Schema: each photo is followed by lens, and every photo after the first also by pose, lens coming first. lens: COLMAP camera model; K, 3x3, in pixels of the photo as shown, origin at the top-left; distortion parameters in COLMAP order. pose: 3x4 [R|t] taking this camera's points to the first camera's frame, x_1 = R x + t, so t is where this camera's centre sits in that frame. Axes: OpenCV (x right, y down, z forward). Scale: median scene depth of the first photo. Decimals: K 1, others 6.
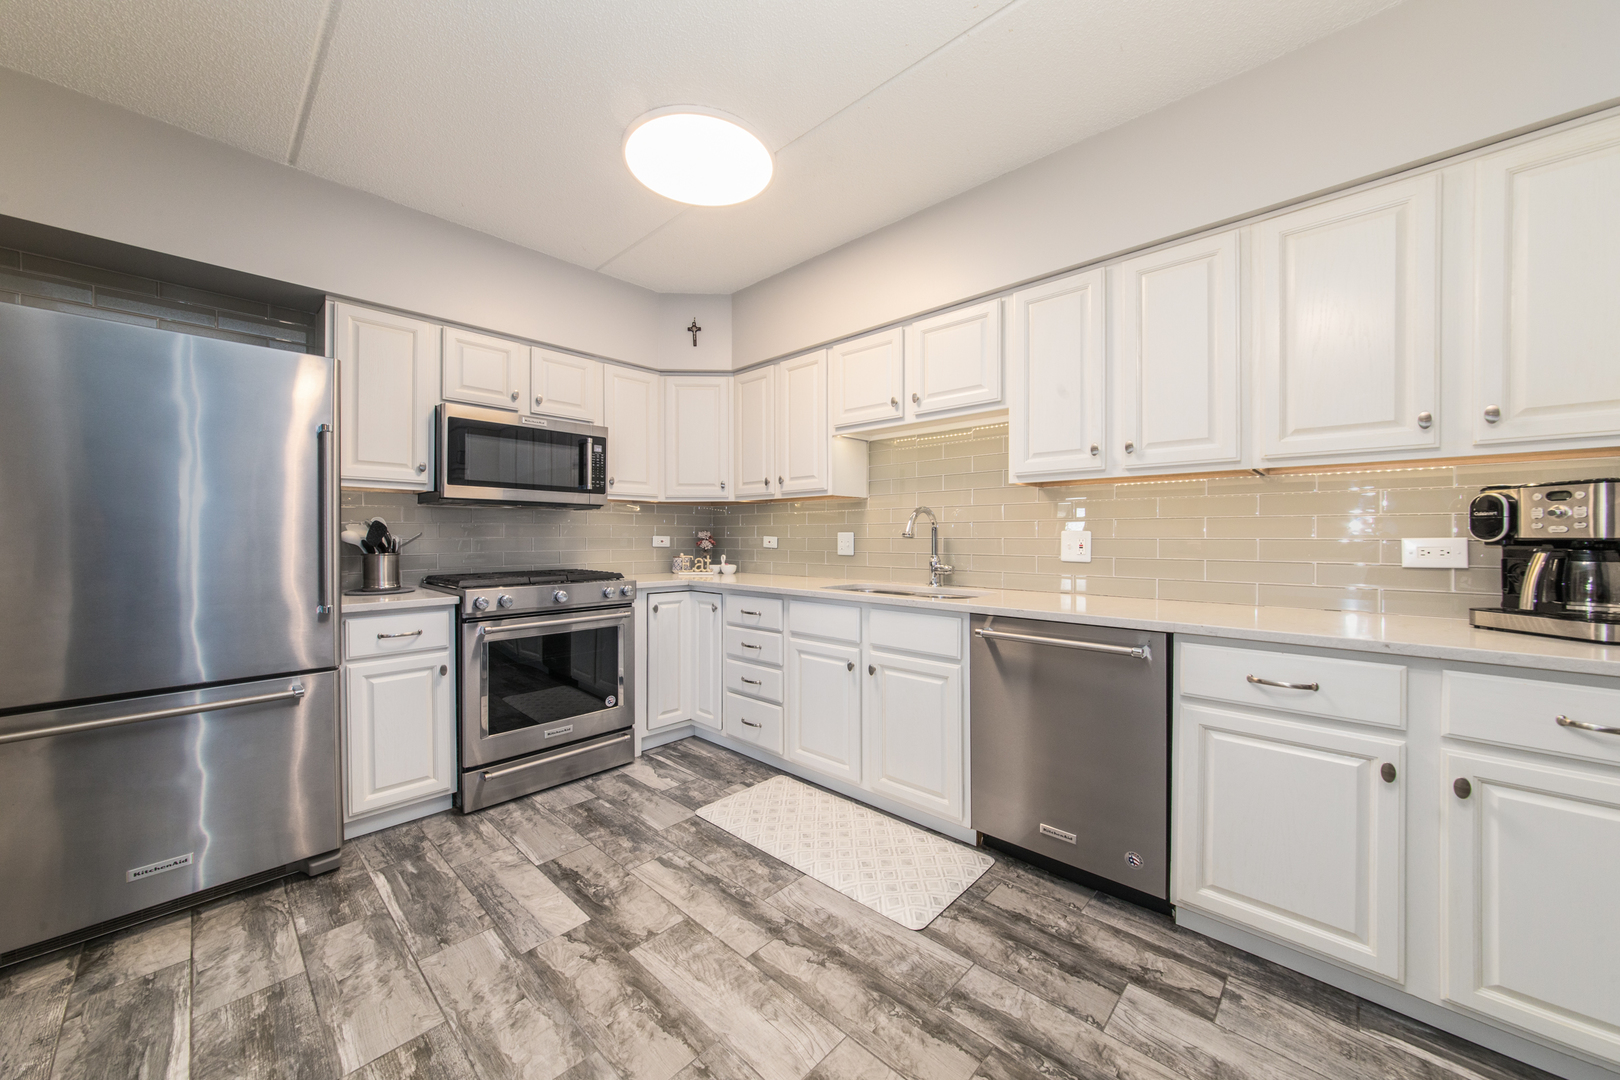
lens RADIAL K [[582.9, 0, 810.0], [0, 582.9, 540.0], [0, 0, 1]] dist [0.011755, -0.000042]
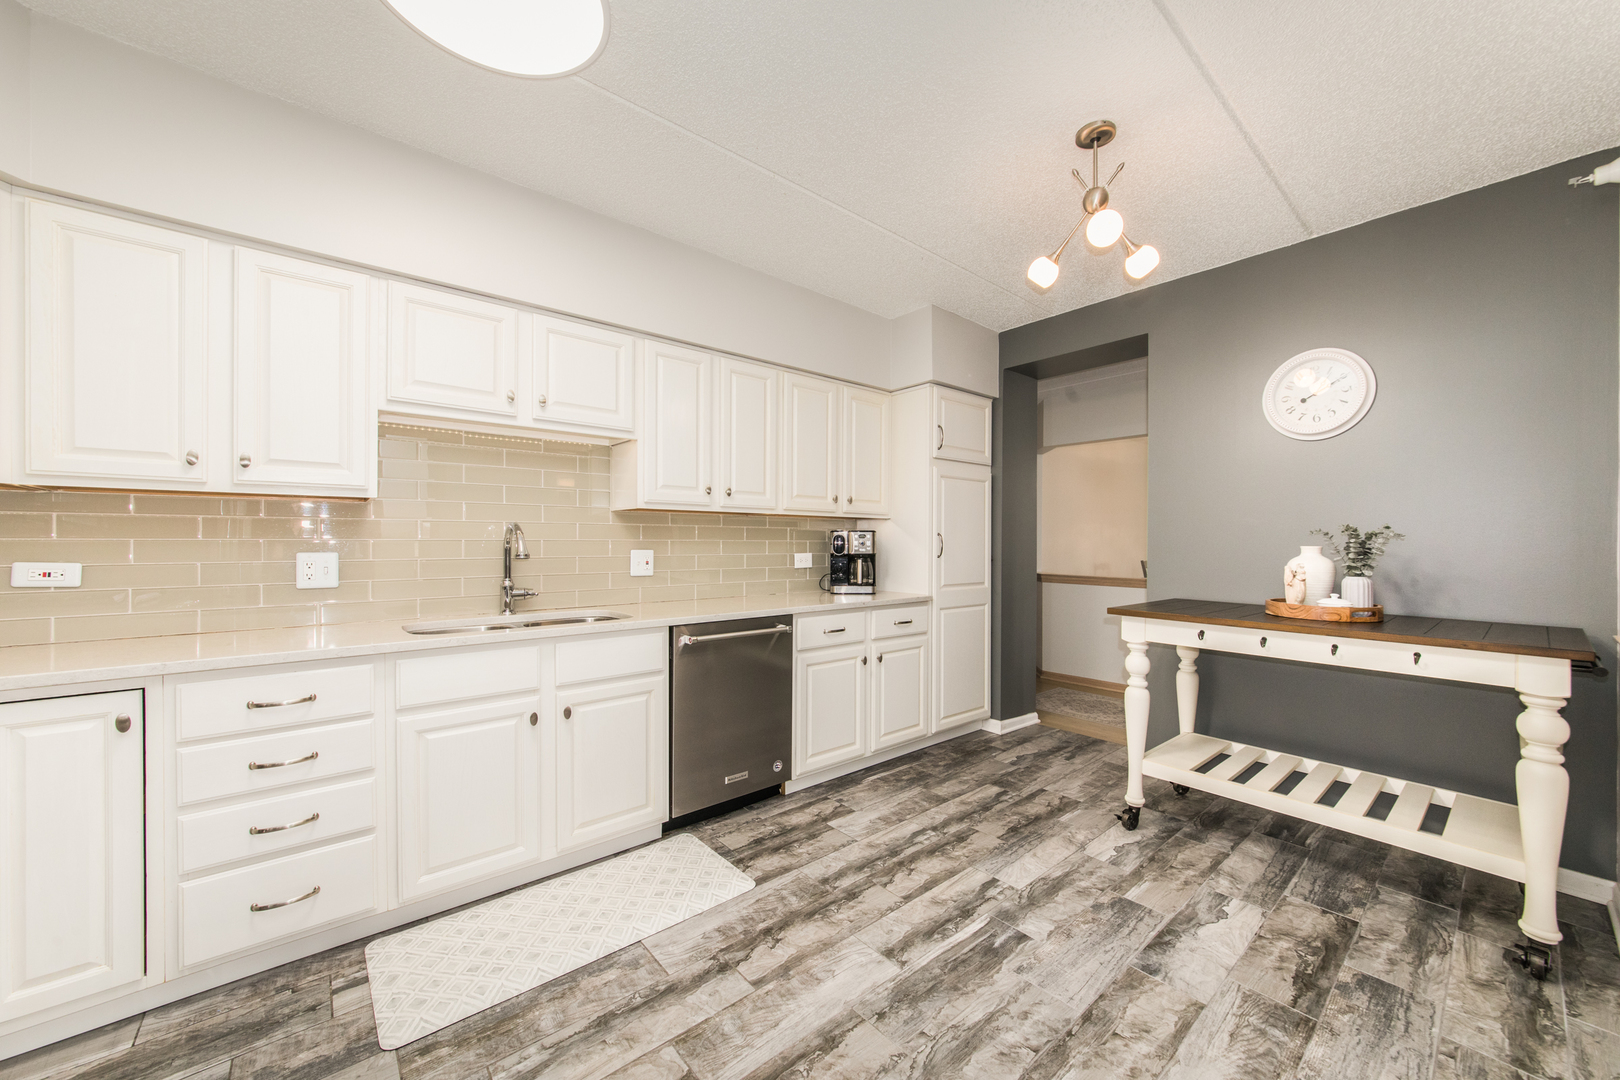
lens RADIAL K [[619.4, 0, 810.0], [0, 619.4, 540.0], [0, 0, 1]] dist [0.008616, -0.000100]
pose [[0.120377, 0.004537, 0.992718, -0.855317], [0.007010, 0.999961, -0.005420, -0.030498], [-0.992703, 0.007612, 0.120341, 0.579647]]
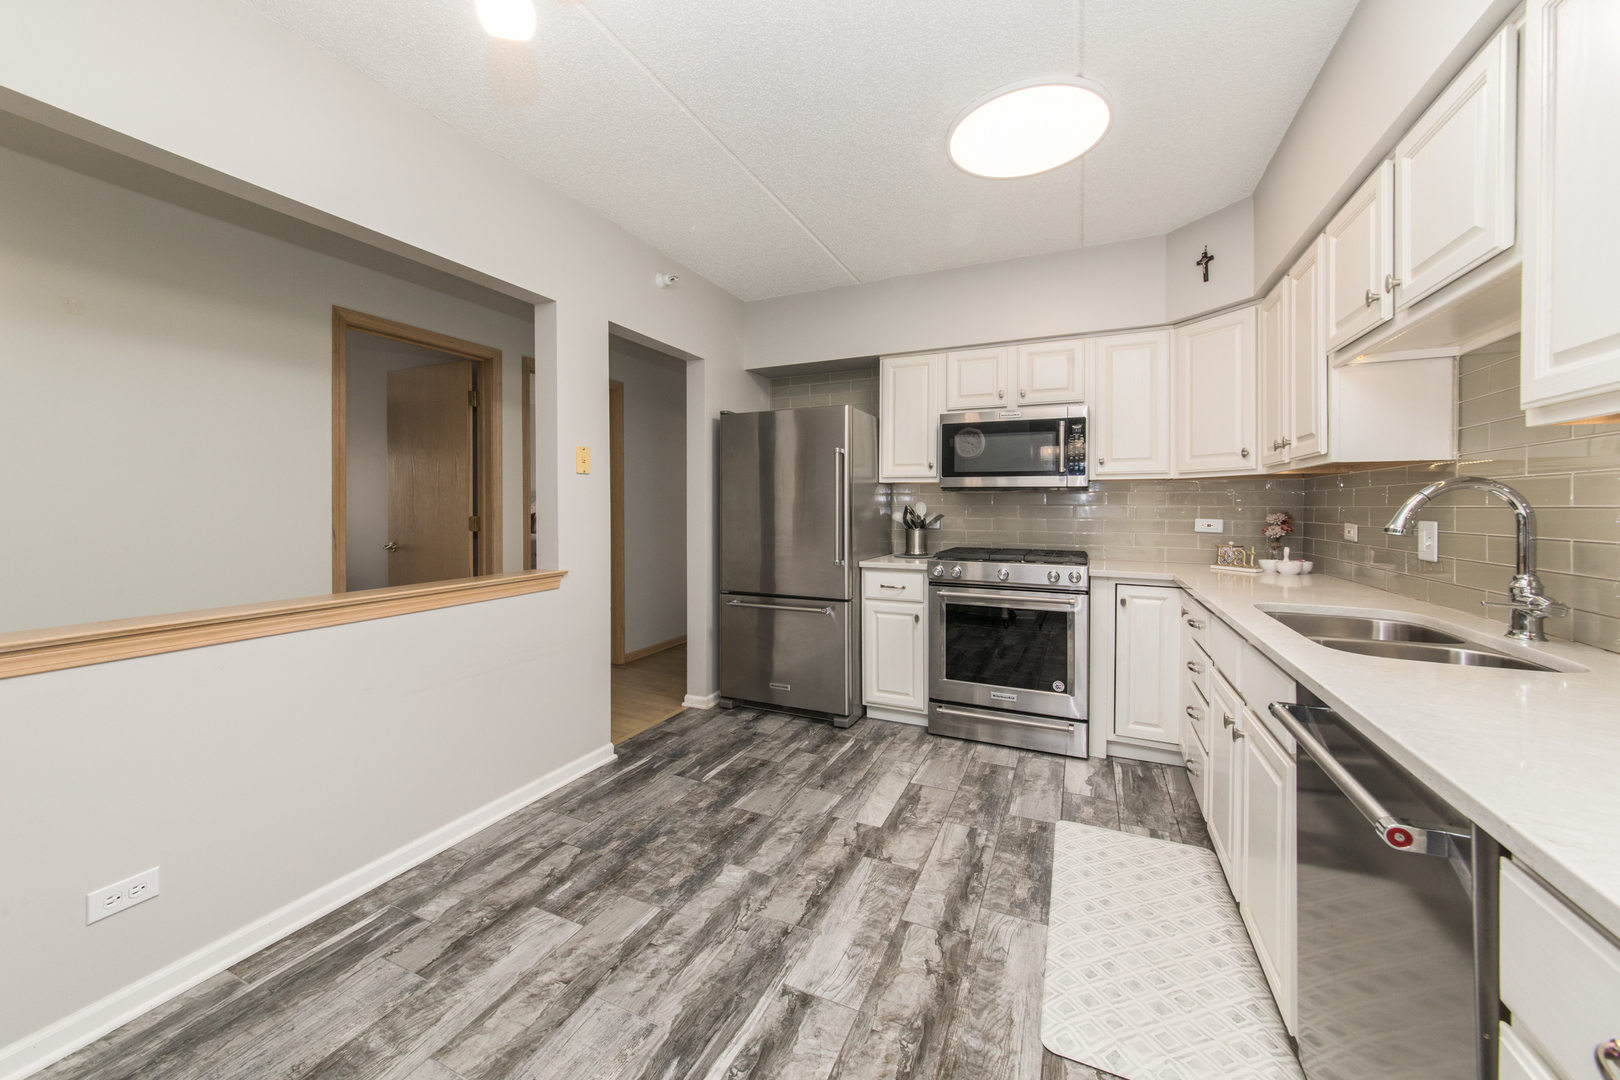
lens RADIAL K [[612.3, 0, 816.2], [0, 612.3, 513.0], [0, 0, 1]] dist [0.011967, -0.000133]
pose [[0.332965, 0.011580, -0.942868, 0.664493], [-0.012692, 0.999889, 0.007798, -0.026623], [0.942854, 0.009371, 0.333075, 0.352340]]
